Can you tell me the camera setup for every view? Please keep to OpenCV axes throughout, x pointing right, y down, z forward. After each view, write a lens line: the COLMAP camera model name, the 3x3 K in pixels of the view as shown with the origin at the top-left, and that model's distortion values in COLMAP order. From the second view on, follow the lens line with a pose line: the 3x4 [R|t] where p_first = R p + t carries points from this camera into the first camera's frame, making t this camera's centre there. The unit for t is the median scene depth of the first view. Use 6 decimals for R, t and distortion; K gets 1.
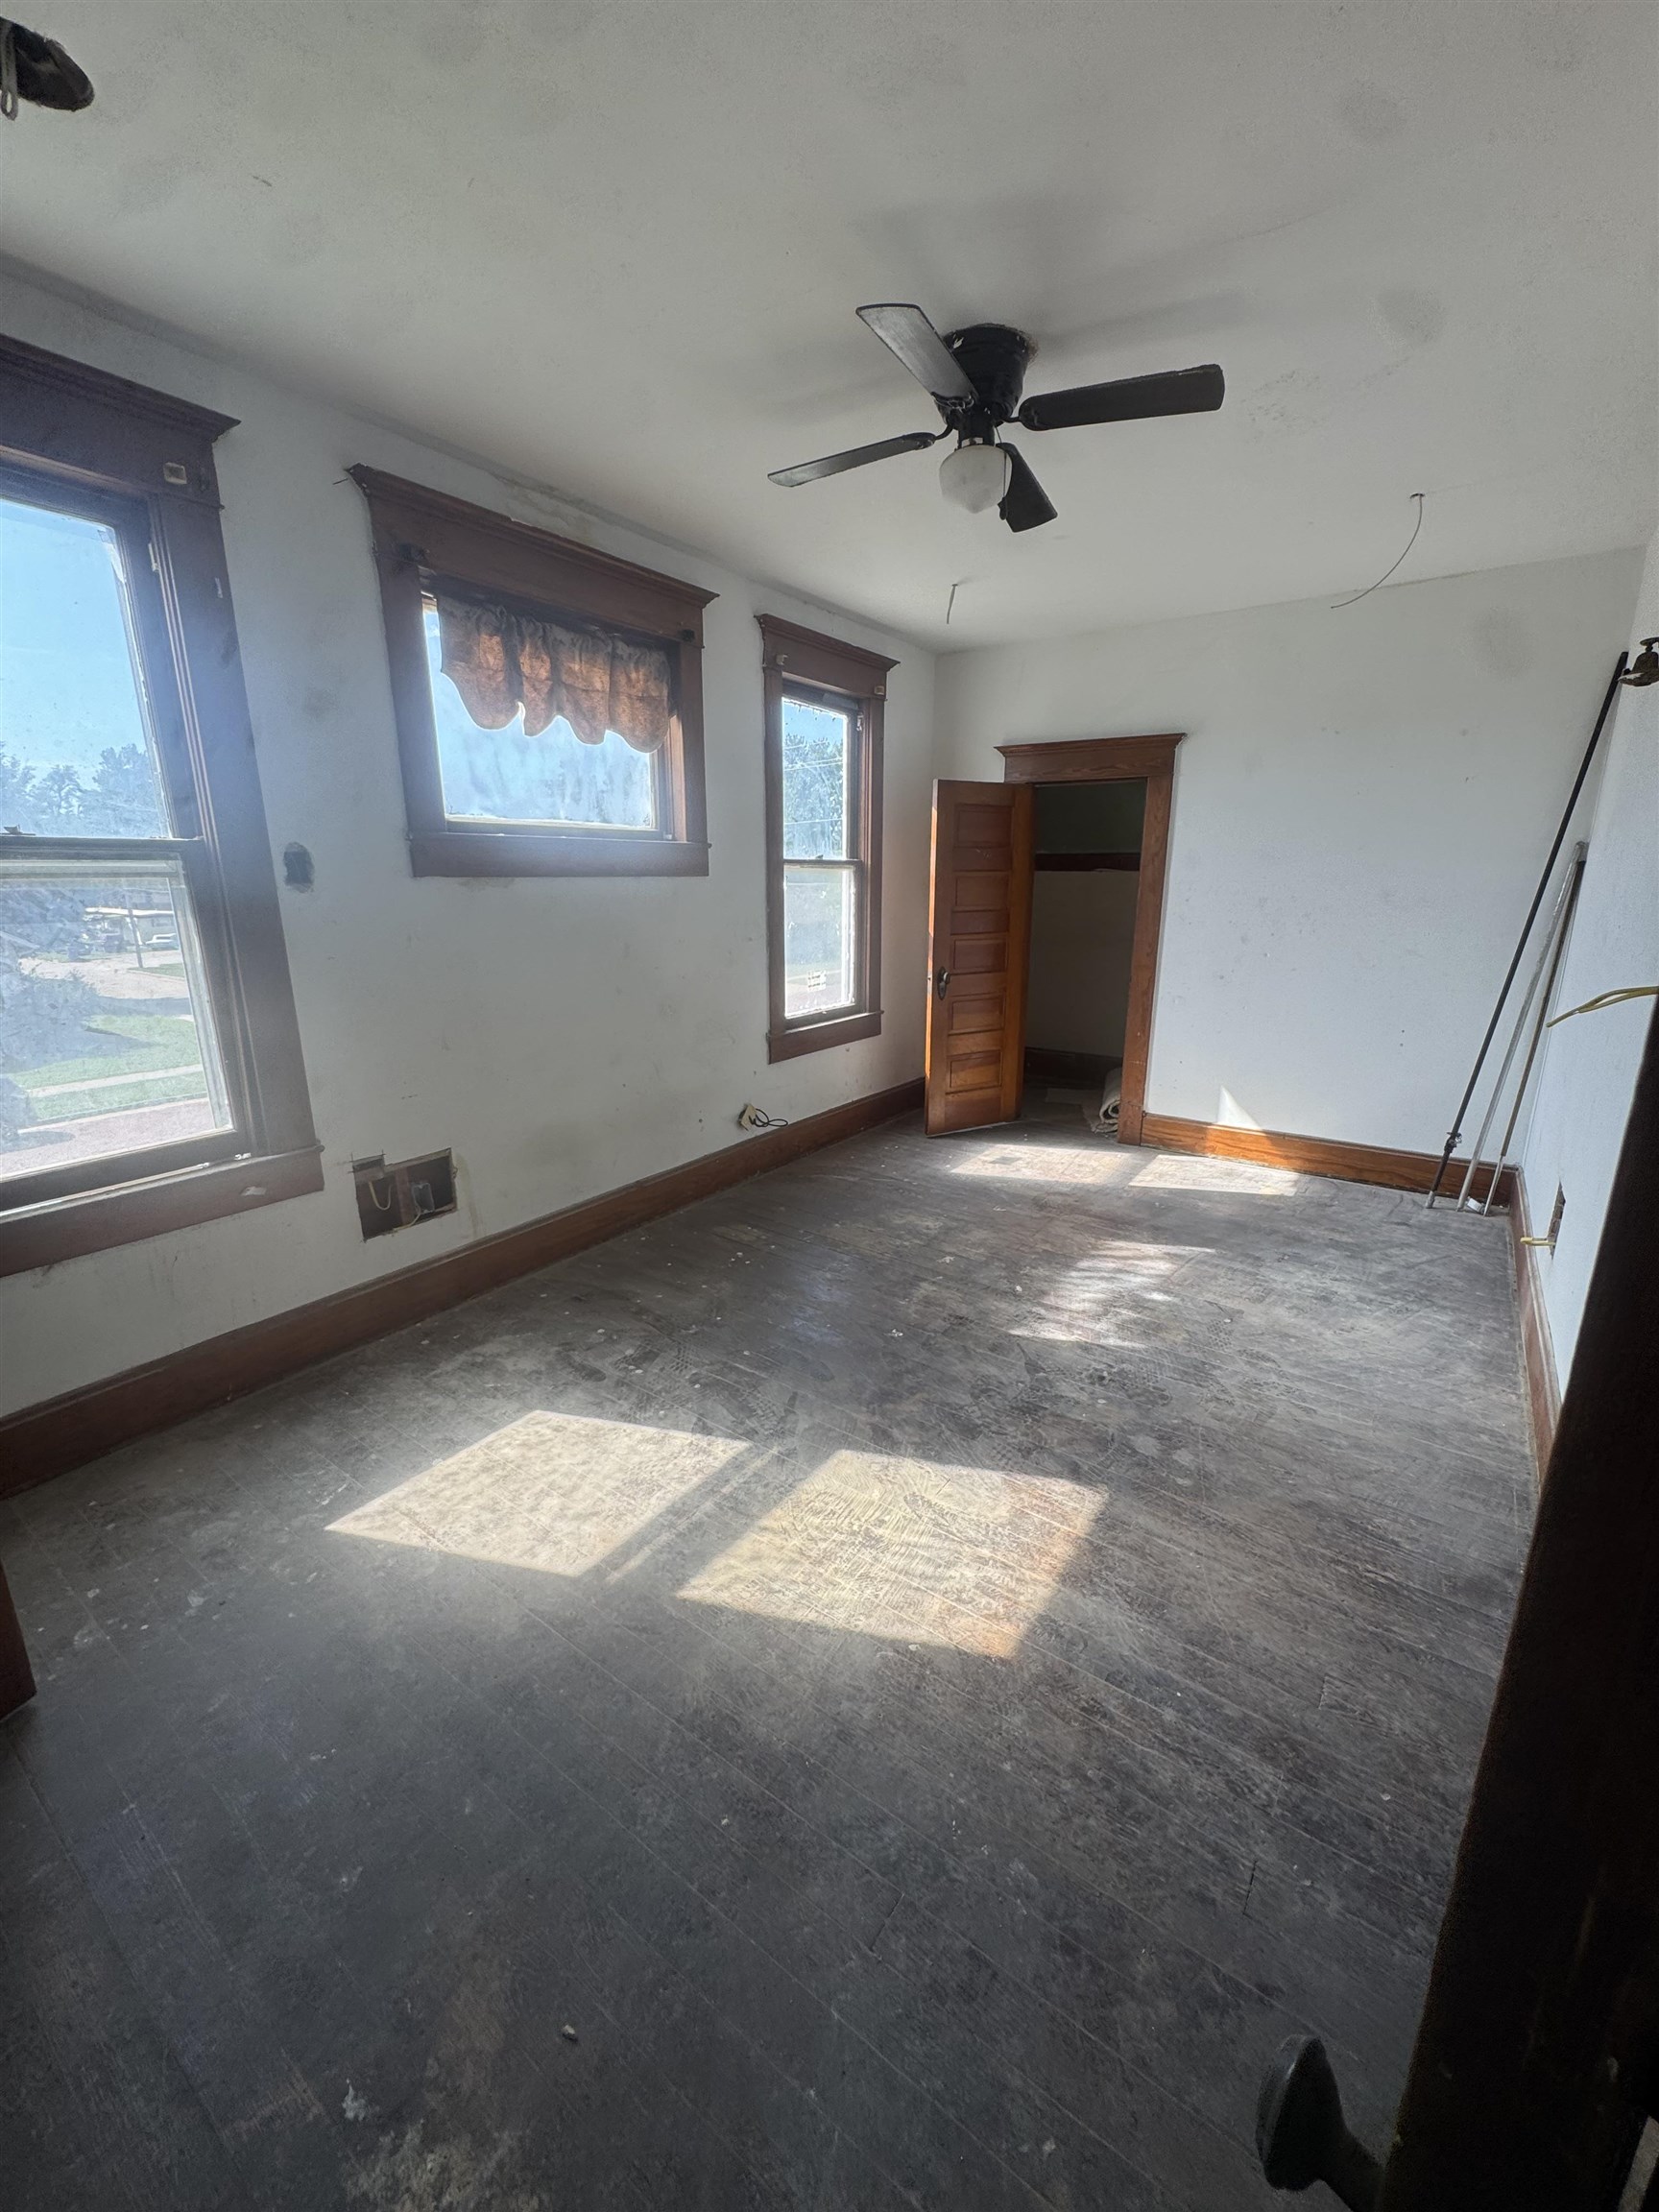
lens RADIAL K [[879.7, 0, 827.6], [0, 879.7, 1106.6], [0, 0, 1]] dist [-0.003252, 0.000234]
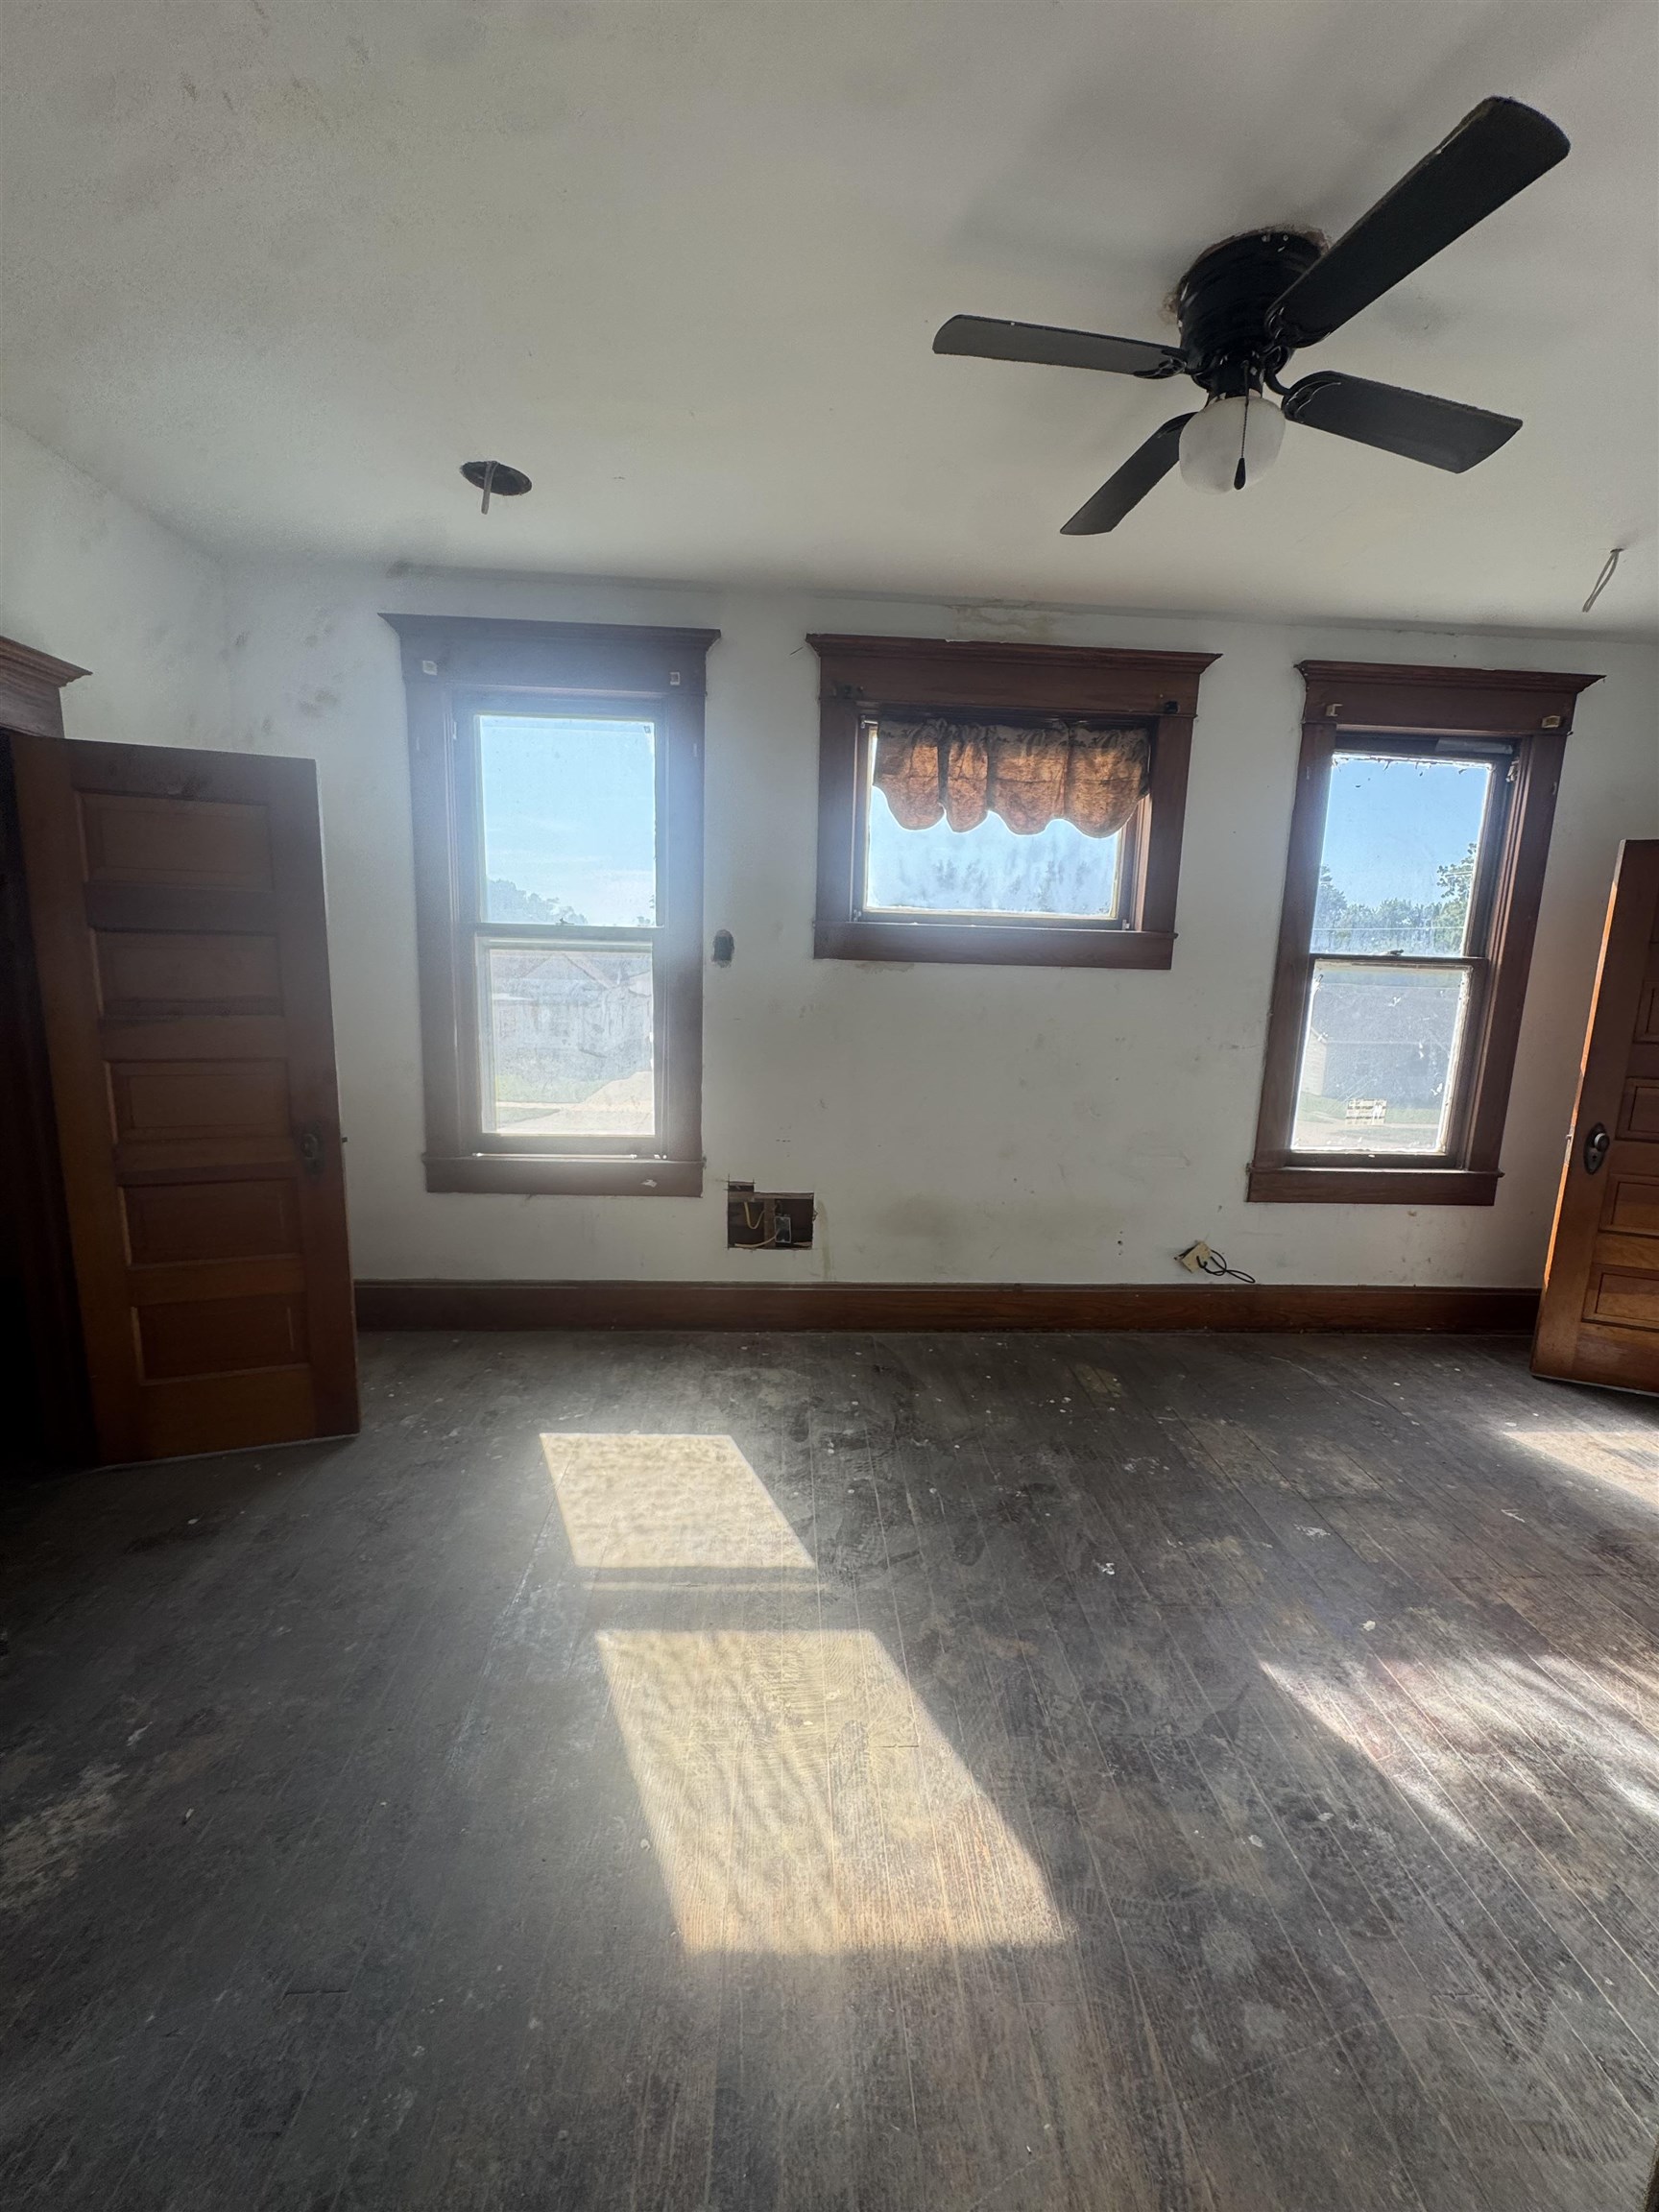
lens RADIAL K [[879.7, 0, 827.6], [0, 879.7, 1106.6], [0, 0, 1]] dist [-0.003252, 0.000234]
pose [[0.622130, 0.154271, -0.767564, 0.431373], [-0.230246, 0.973091, 0.008959, -0.075307], [0.748292, 0.171155, 0.640910, 0.264884]]
